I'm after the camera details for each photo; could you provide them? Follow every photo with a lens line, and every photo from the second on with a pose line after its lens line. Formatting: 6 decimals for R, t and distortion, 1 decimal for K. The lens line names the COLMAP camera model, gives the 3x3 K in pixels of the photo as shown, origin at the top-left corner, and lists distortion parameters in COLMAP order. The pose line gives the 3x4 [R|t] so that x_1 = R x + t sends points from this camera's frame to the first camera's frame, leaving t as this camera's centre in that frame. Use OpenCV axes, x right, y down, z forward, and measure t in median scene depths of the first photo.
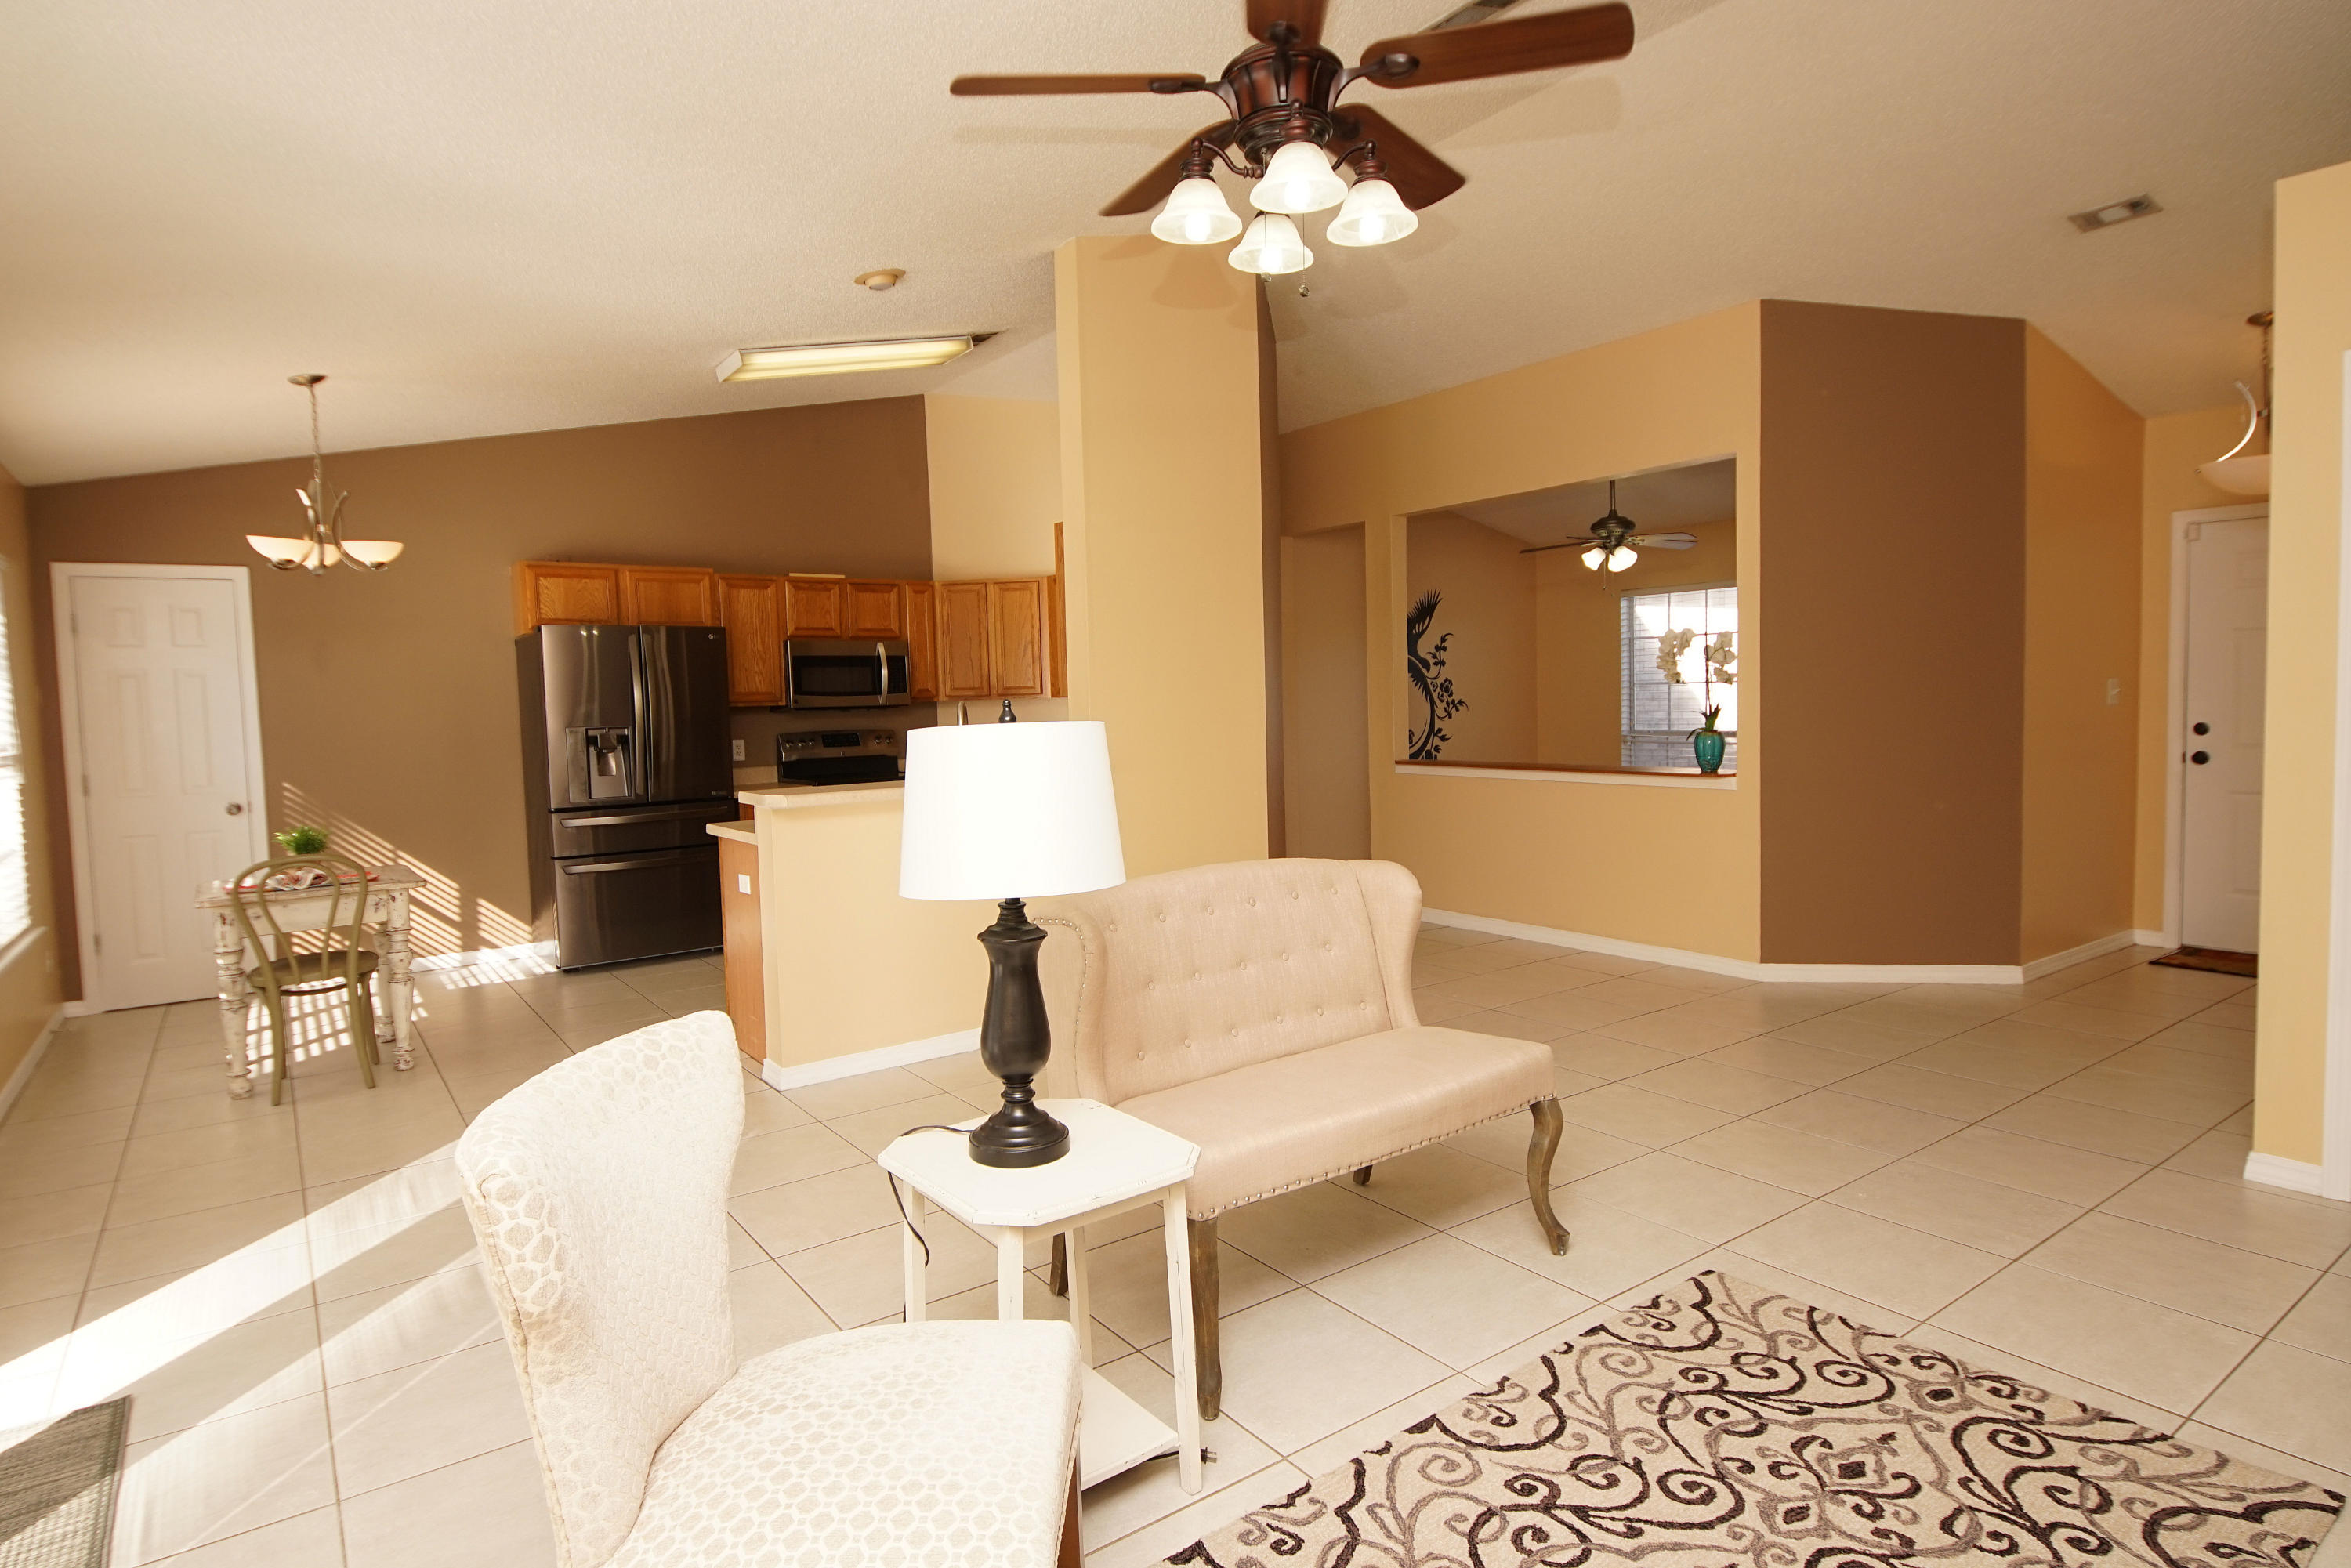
lens RADIAL K [[1252.1, 0, 1125.2], [0, 1252.1, 769.4], [0, 0, 1]] dist [0.002500, -0.012620]
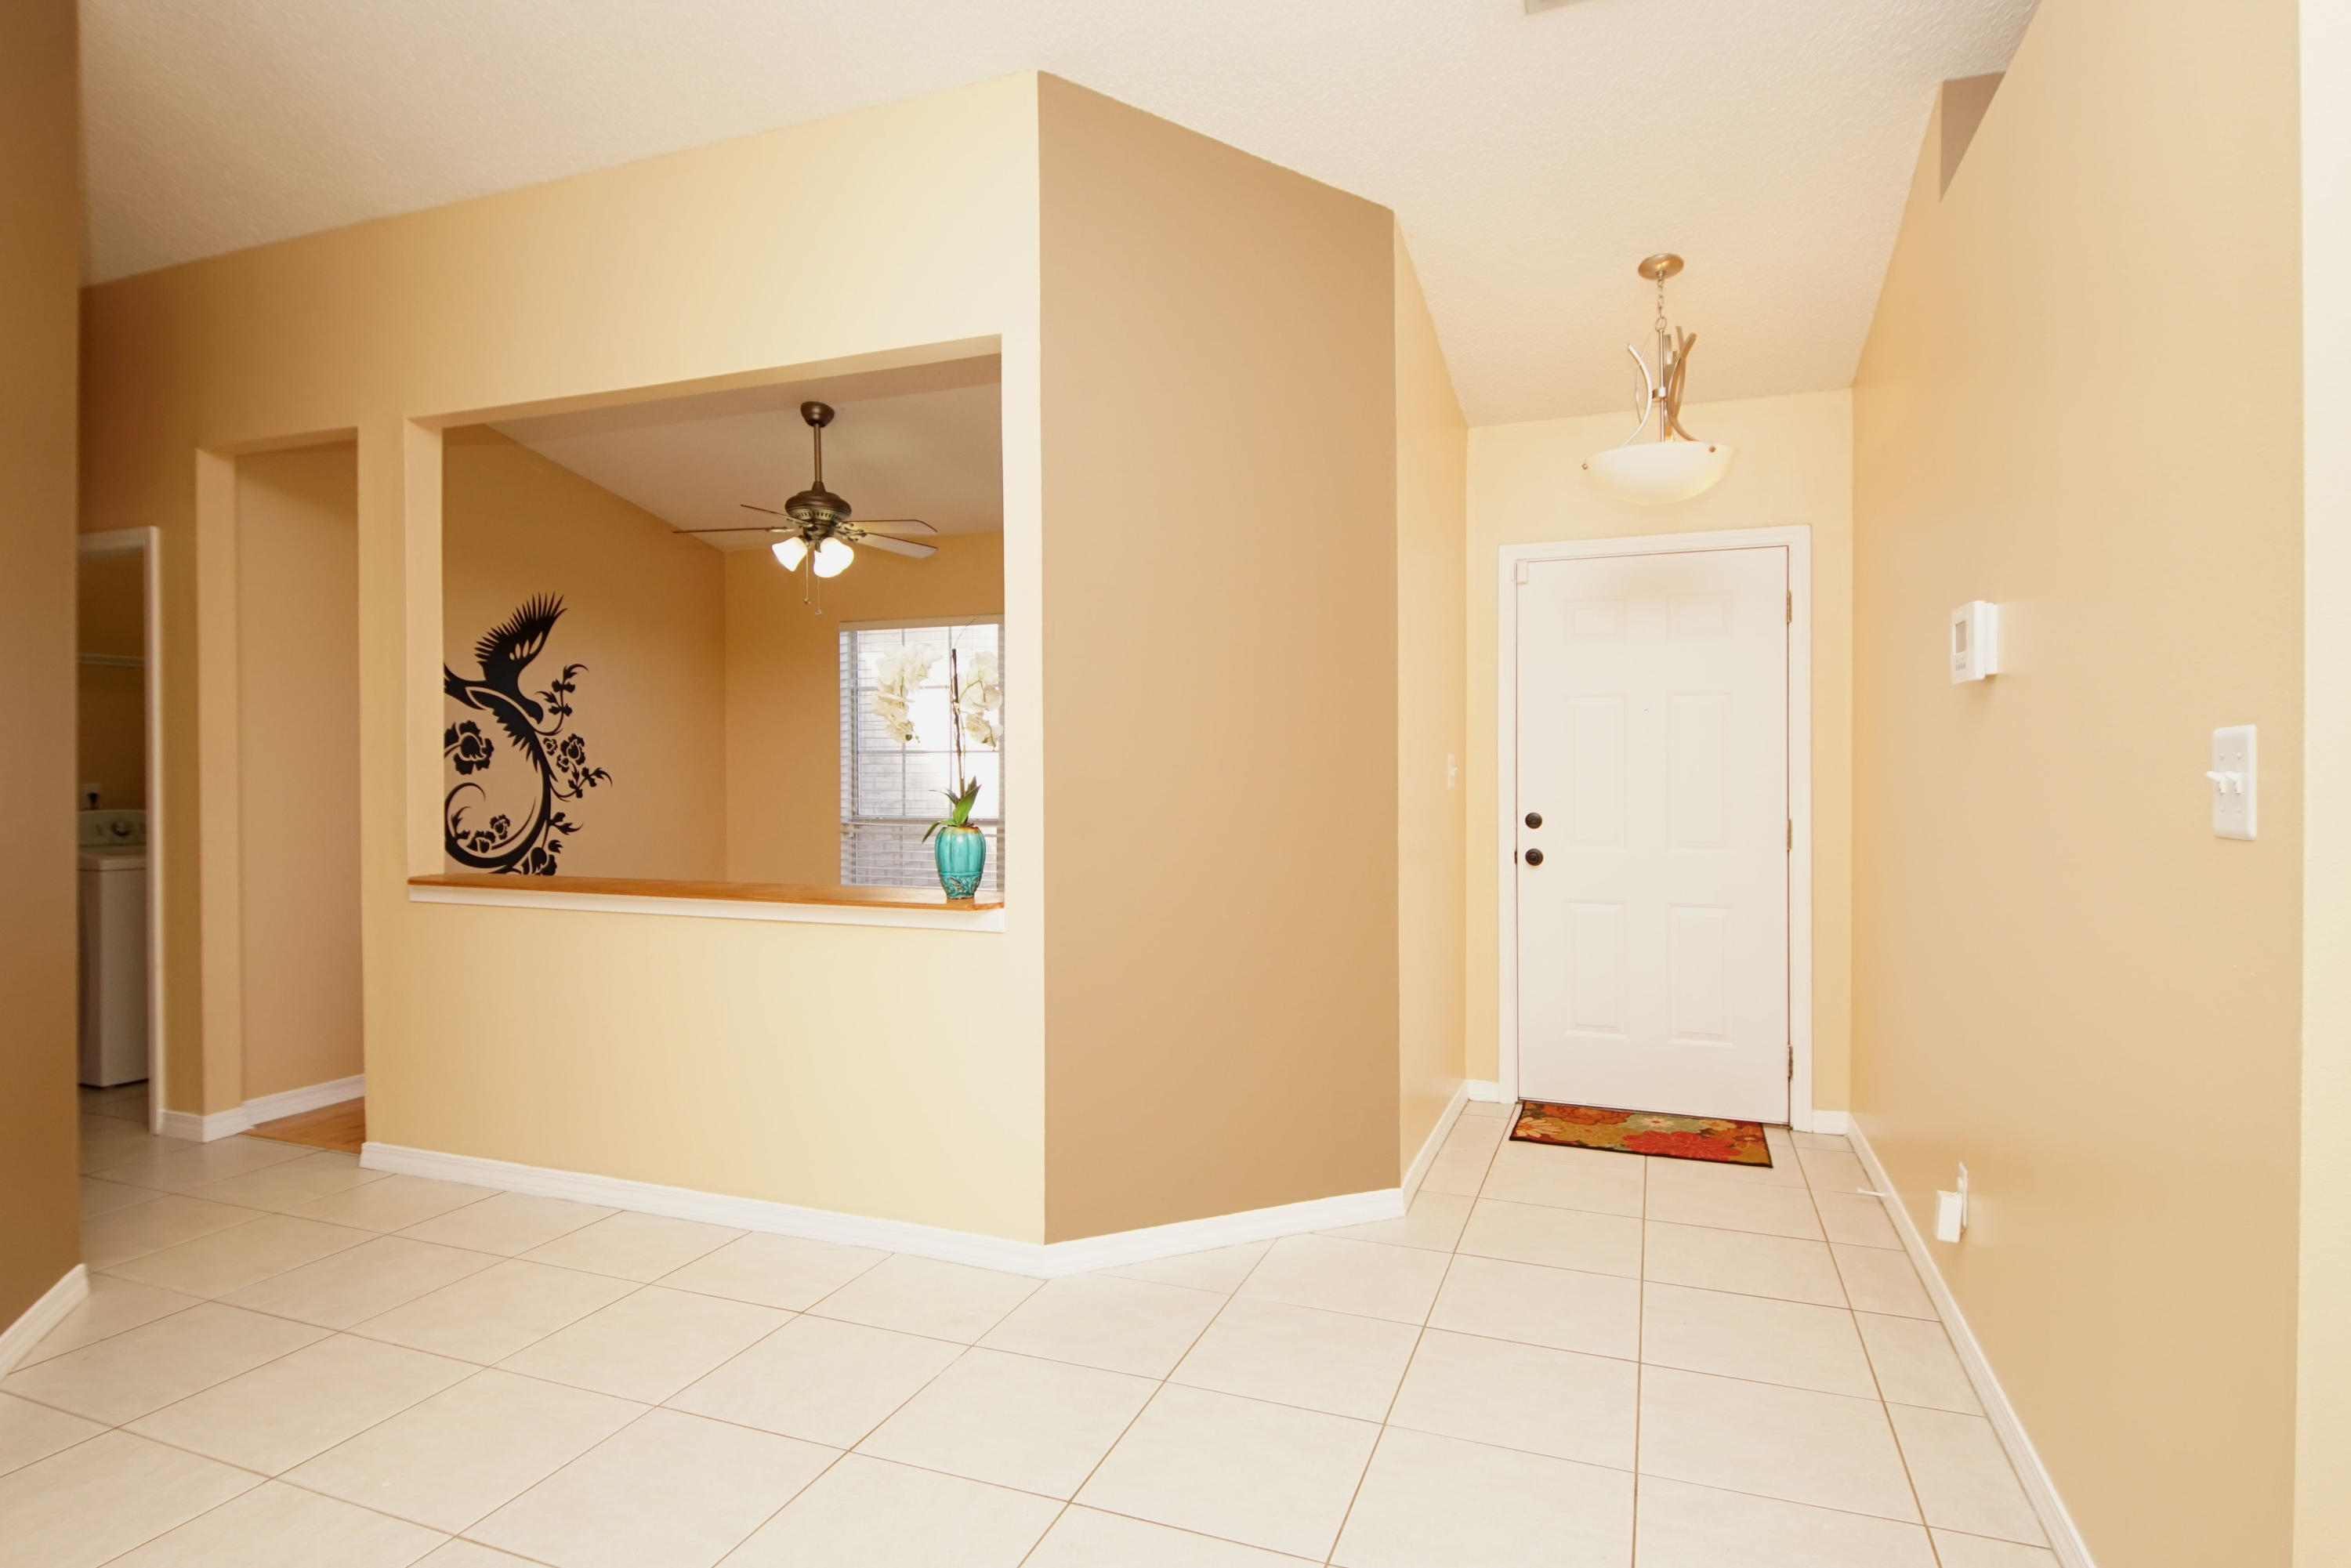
lens RADIAL K [[1258.7, 0, 1156.2], [0, 1258.7, 769.3], [0, 0, 1]] dist [0.040868, -0.037284]
pose [[0.826071, 0.022820, 0.563104, 0.164836], [0.012781, 0.998164, -0.059200, -0.015700], [-0.563421, 0.056100, 0.824263, 0.360790]]
